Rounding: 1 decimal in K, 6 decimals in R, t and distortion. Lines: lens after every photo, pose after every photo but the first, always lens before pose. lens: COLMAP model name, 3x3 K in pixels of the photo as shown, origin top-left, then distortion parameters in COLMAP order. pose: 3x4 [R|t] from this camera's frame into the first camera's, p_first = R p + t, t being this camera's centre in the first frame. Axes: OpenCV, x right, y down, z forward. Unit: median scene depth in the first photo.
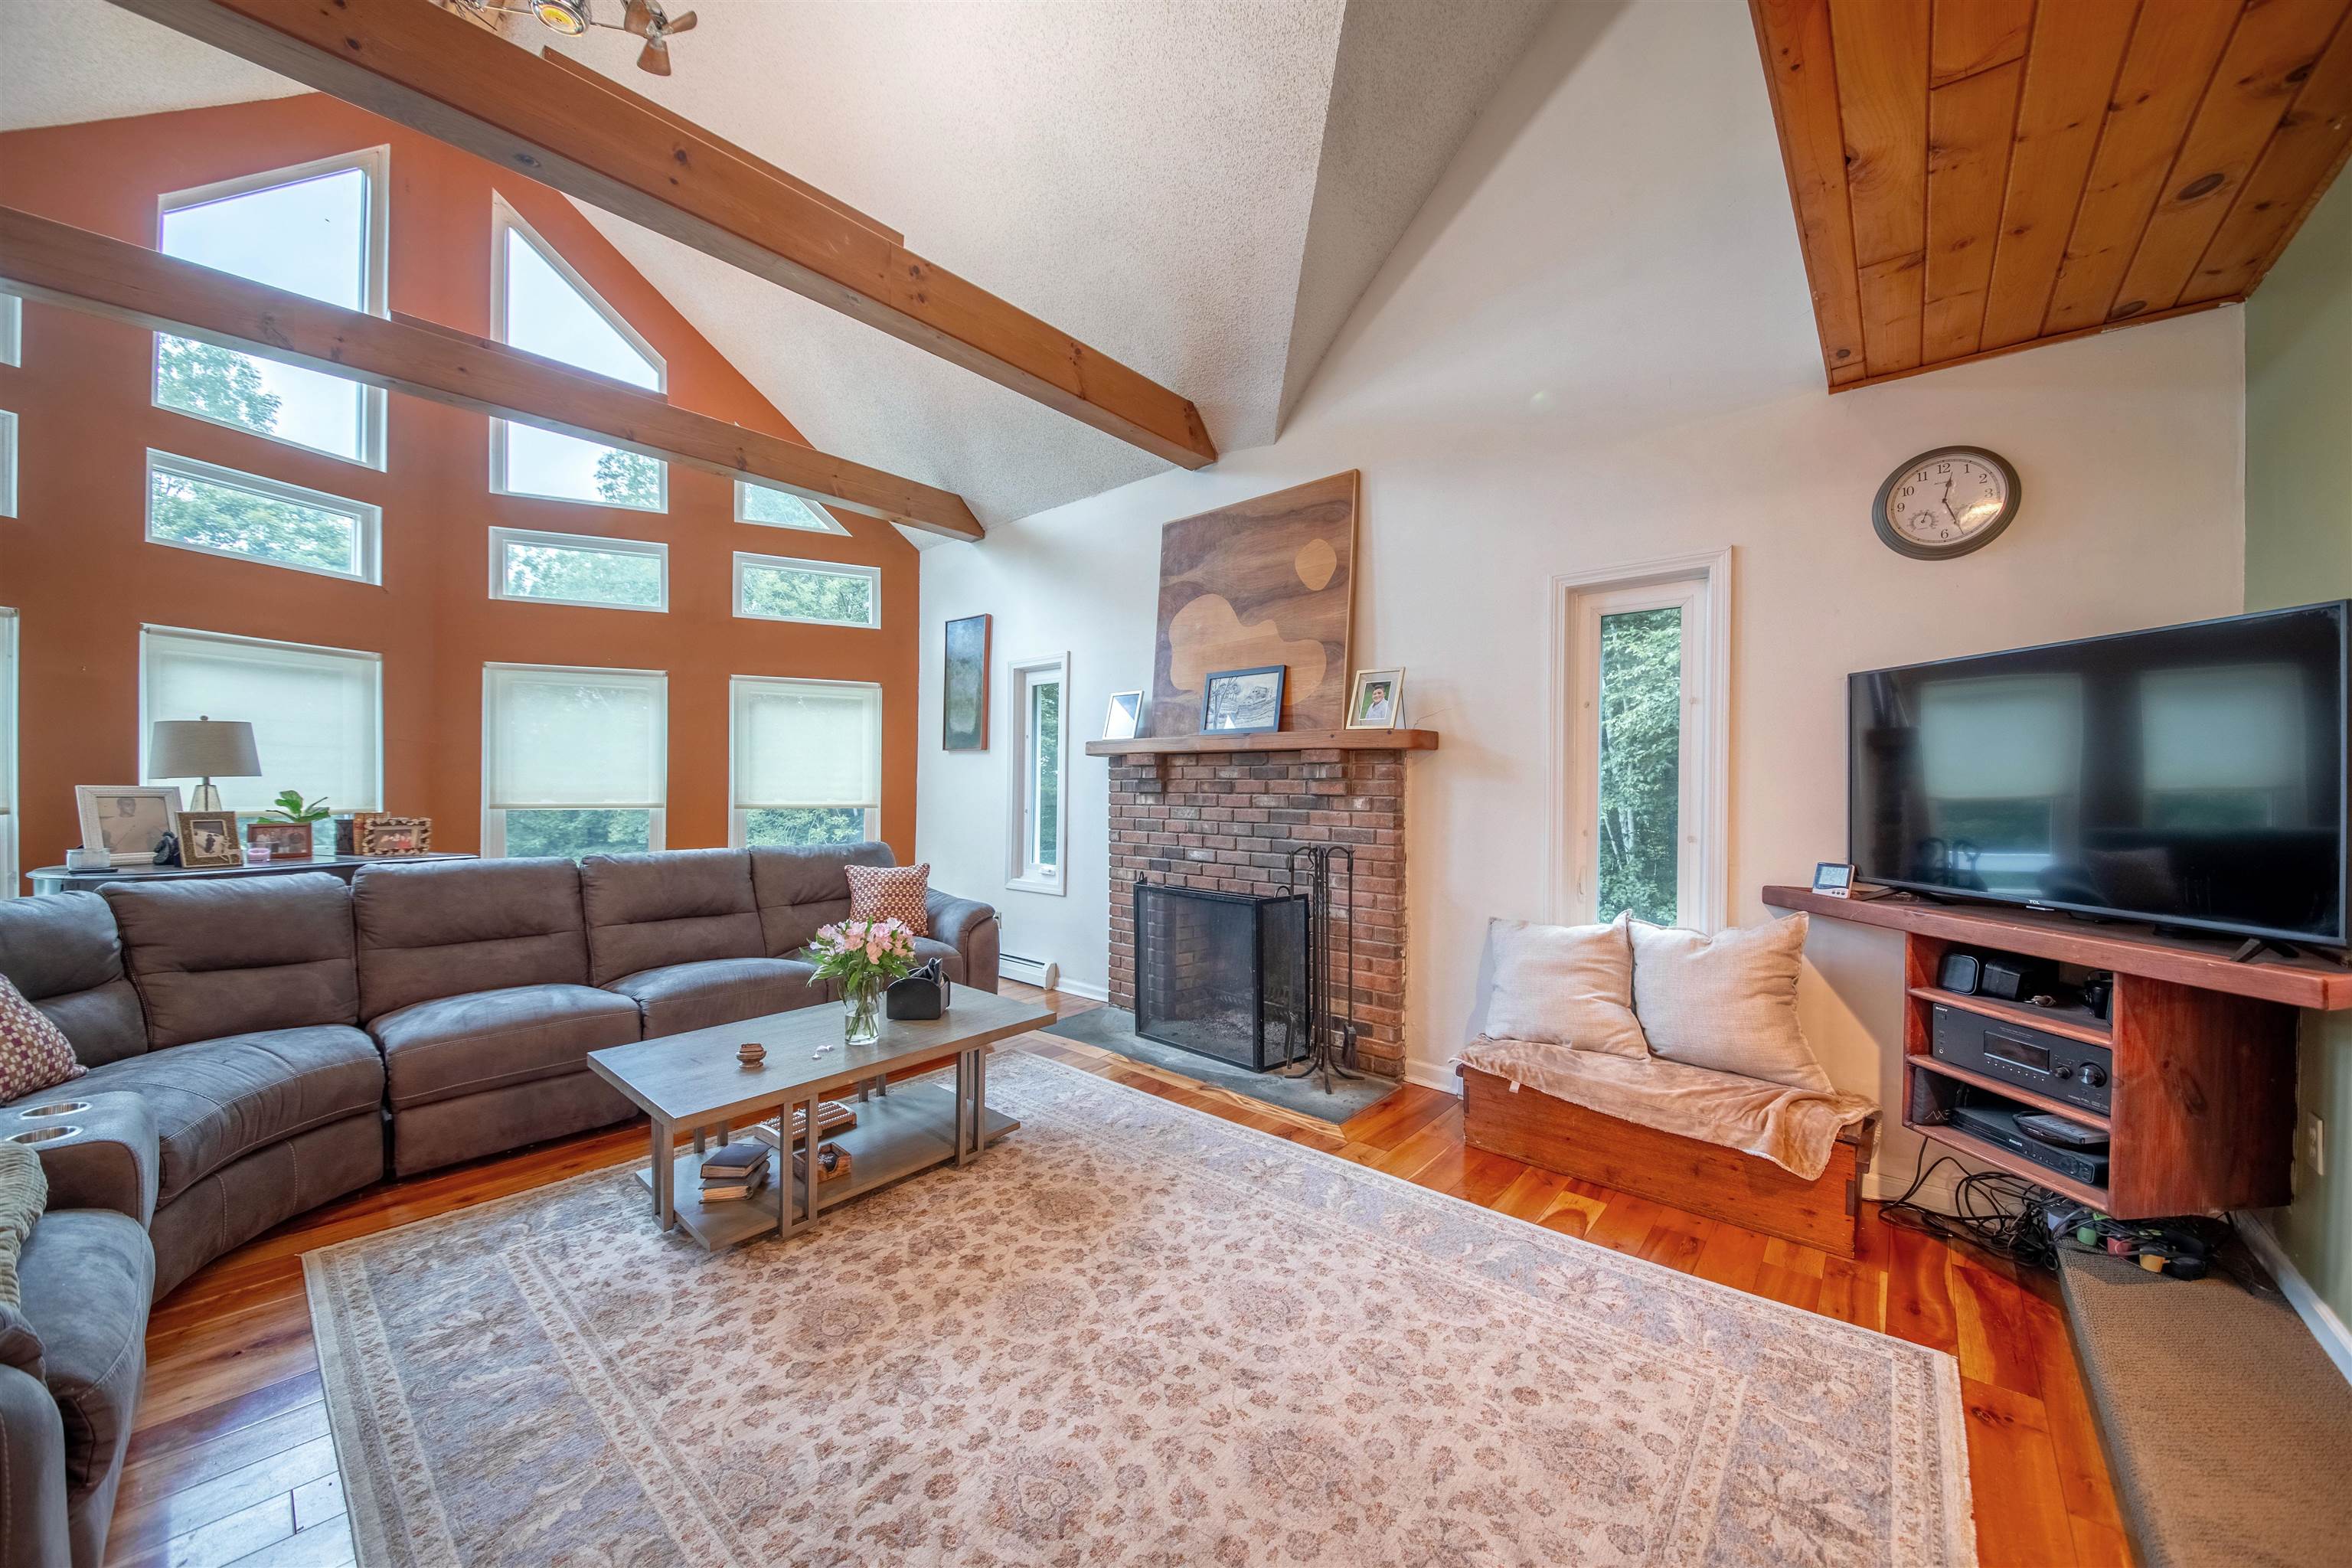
lens RADIAL K [[852.9, 0, 1231.2], [0, 852.9, 783.4], [0, 0, 1]] dist [-0.004156, -0.001150]
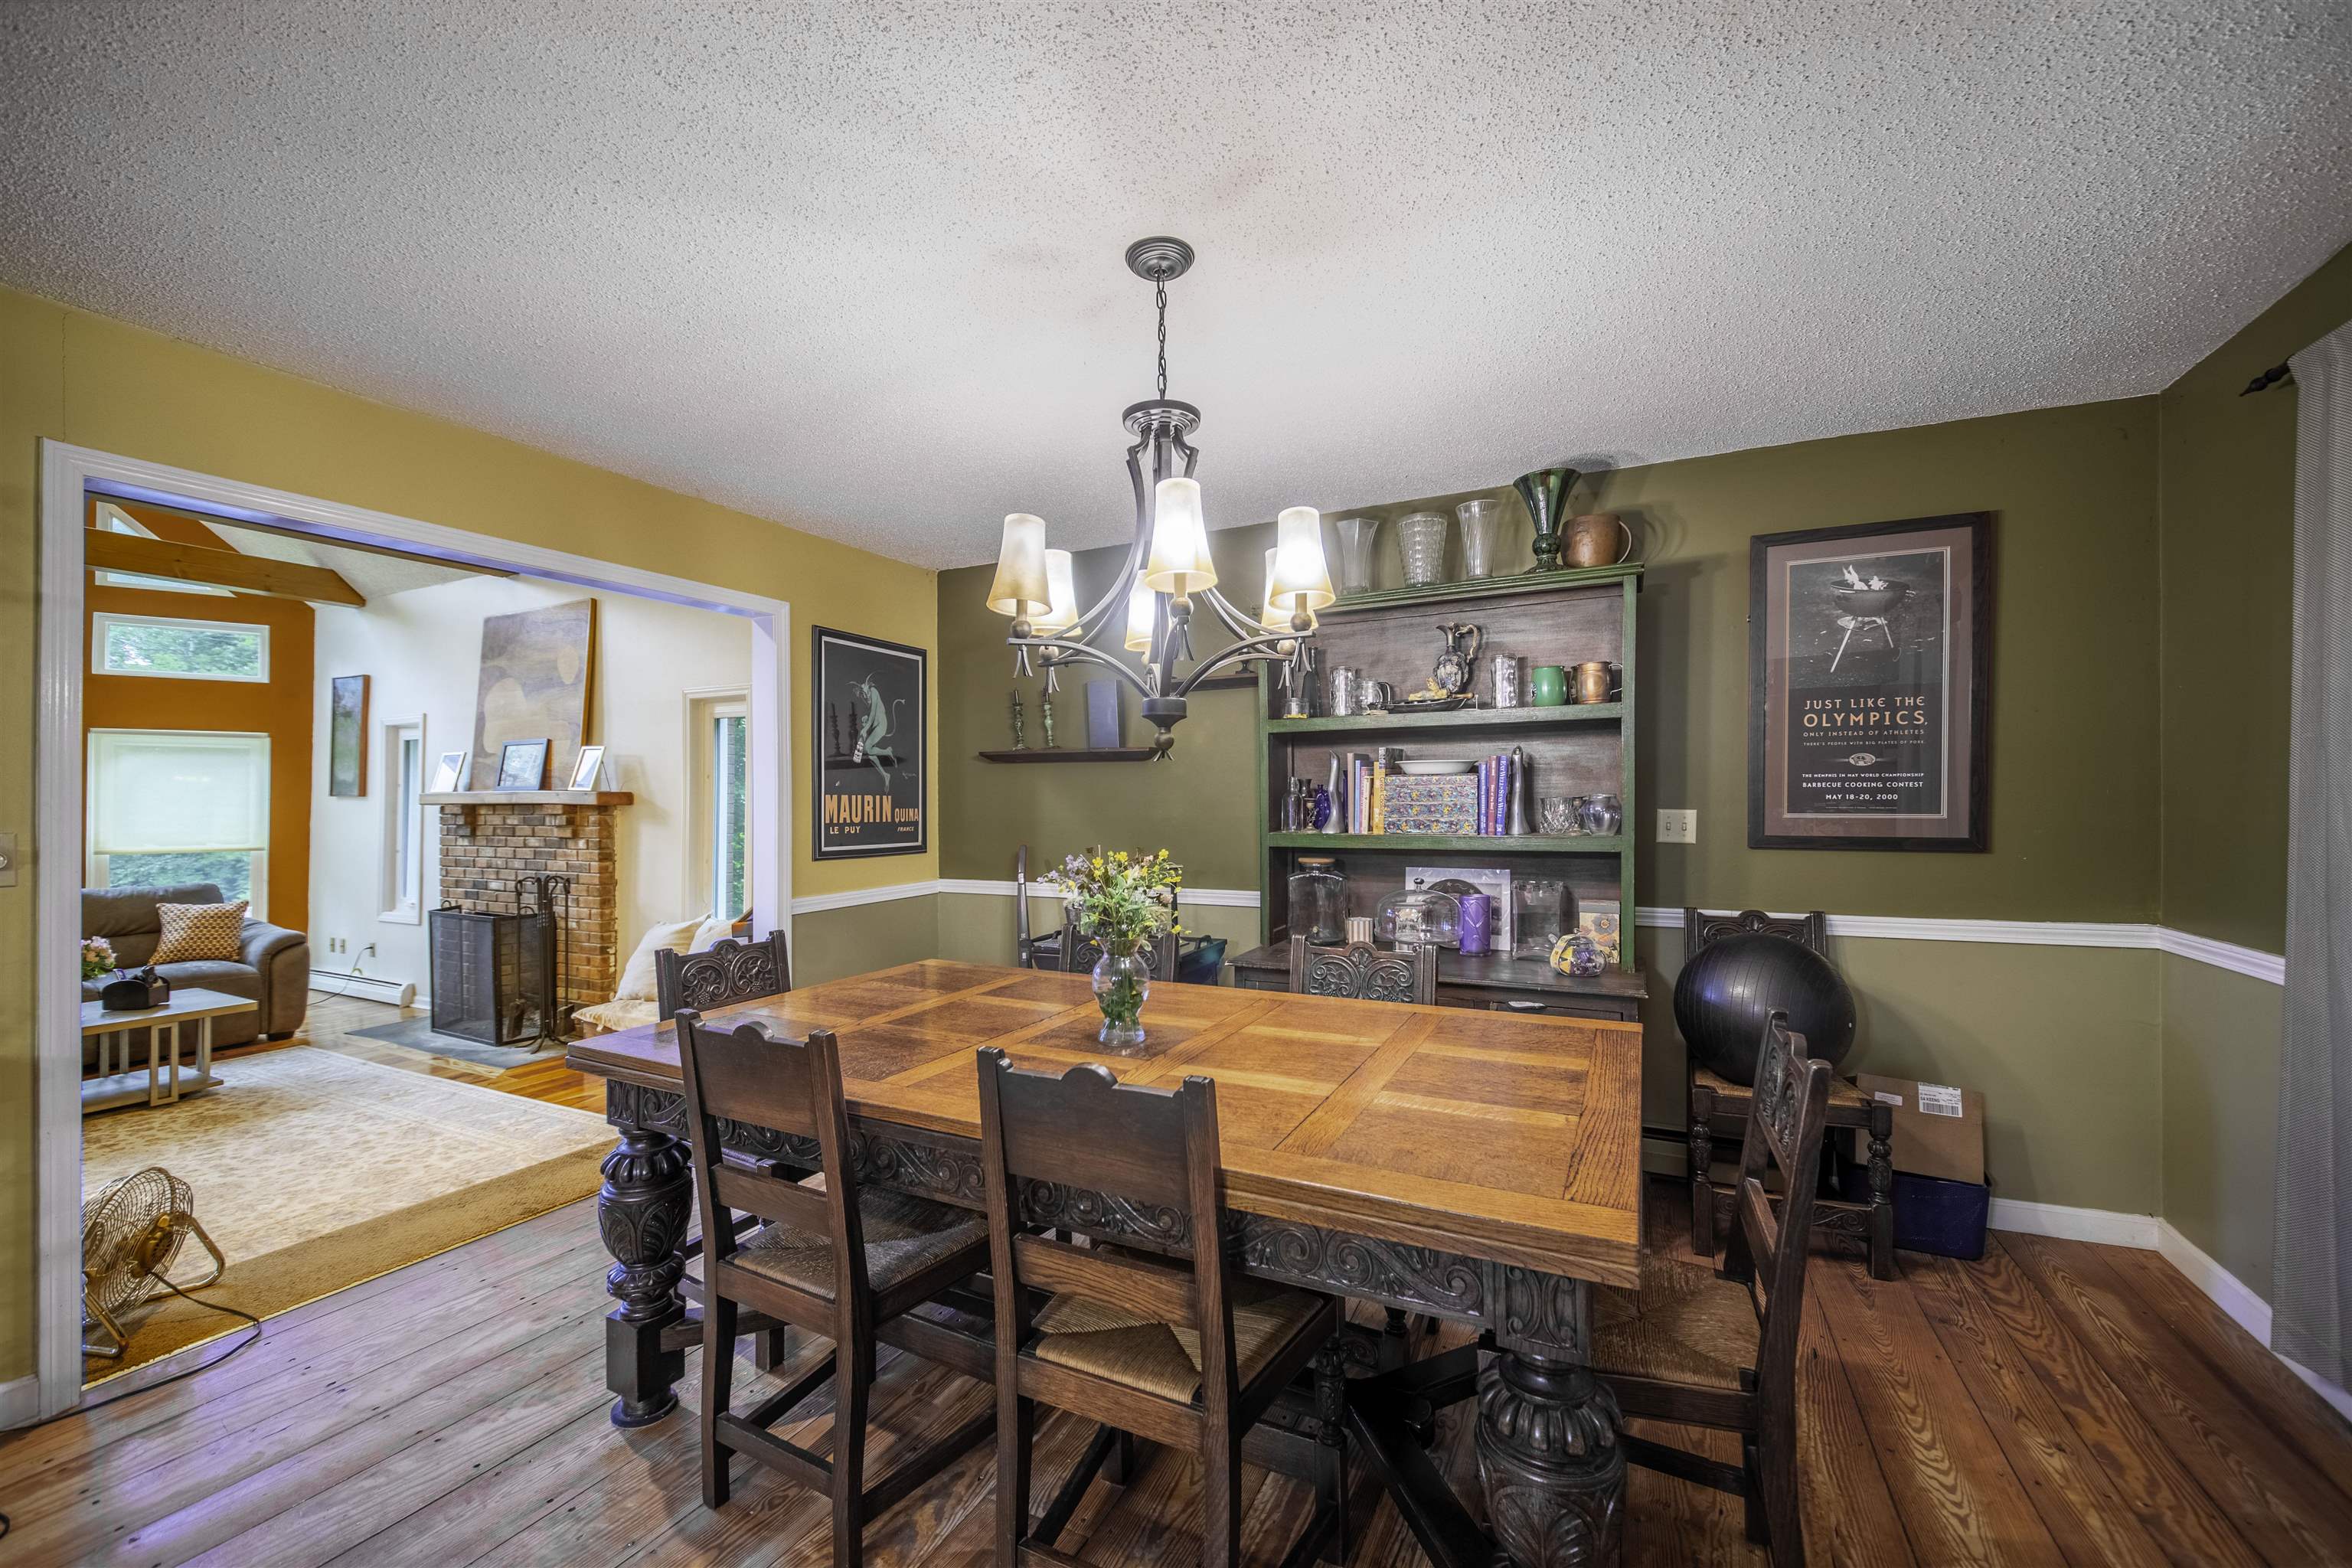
lens RADIAL K [[940.6, 0, 1178.6], [0, 940.6, 781.2], [0, 0, 1]] dist [-0.003006, -0.001822]
pose [[0.973852, -0.008509, 0.227023, 0.636026], [0.013411, 0.999709, -0.020060, -0.028766], [-0.226786, 0.022580, 0.973683, -0.588835]]
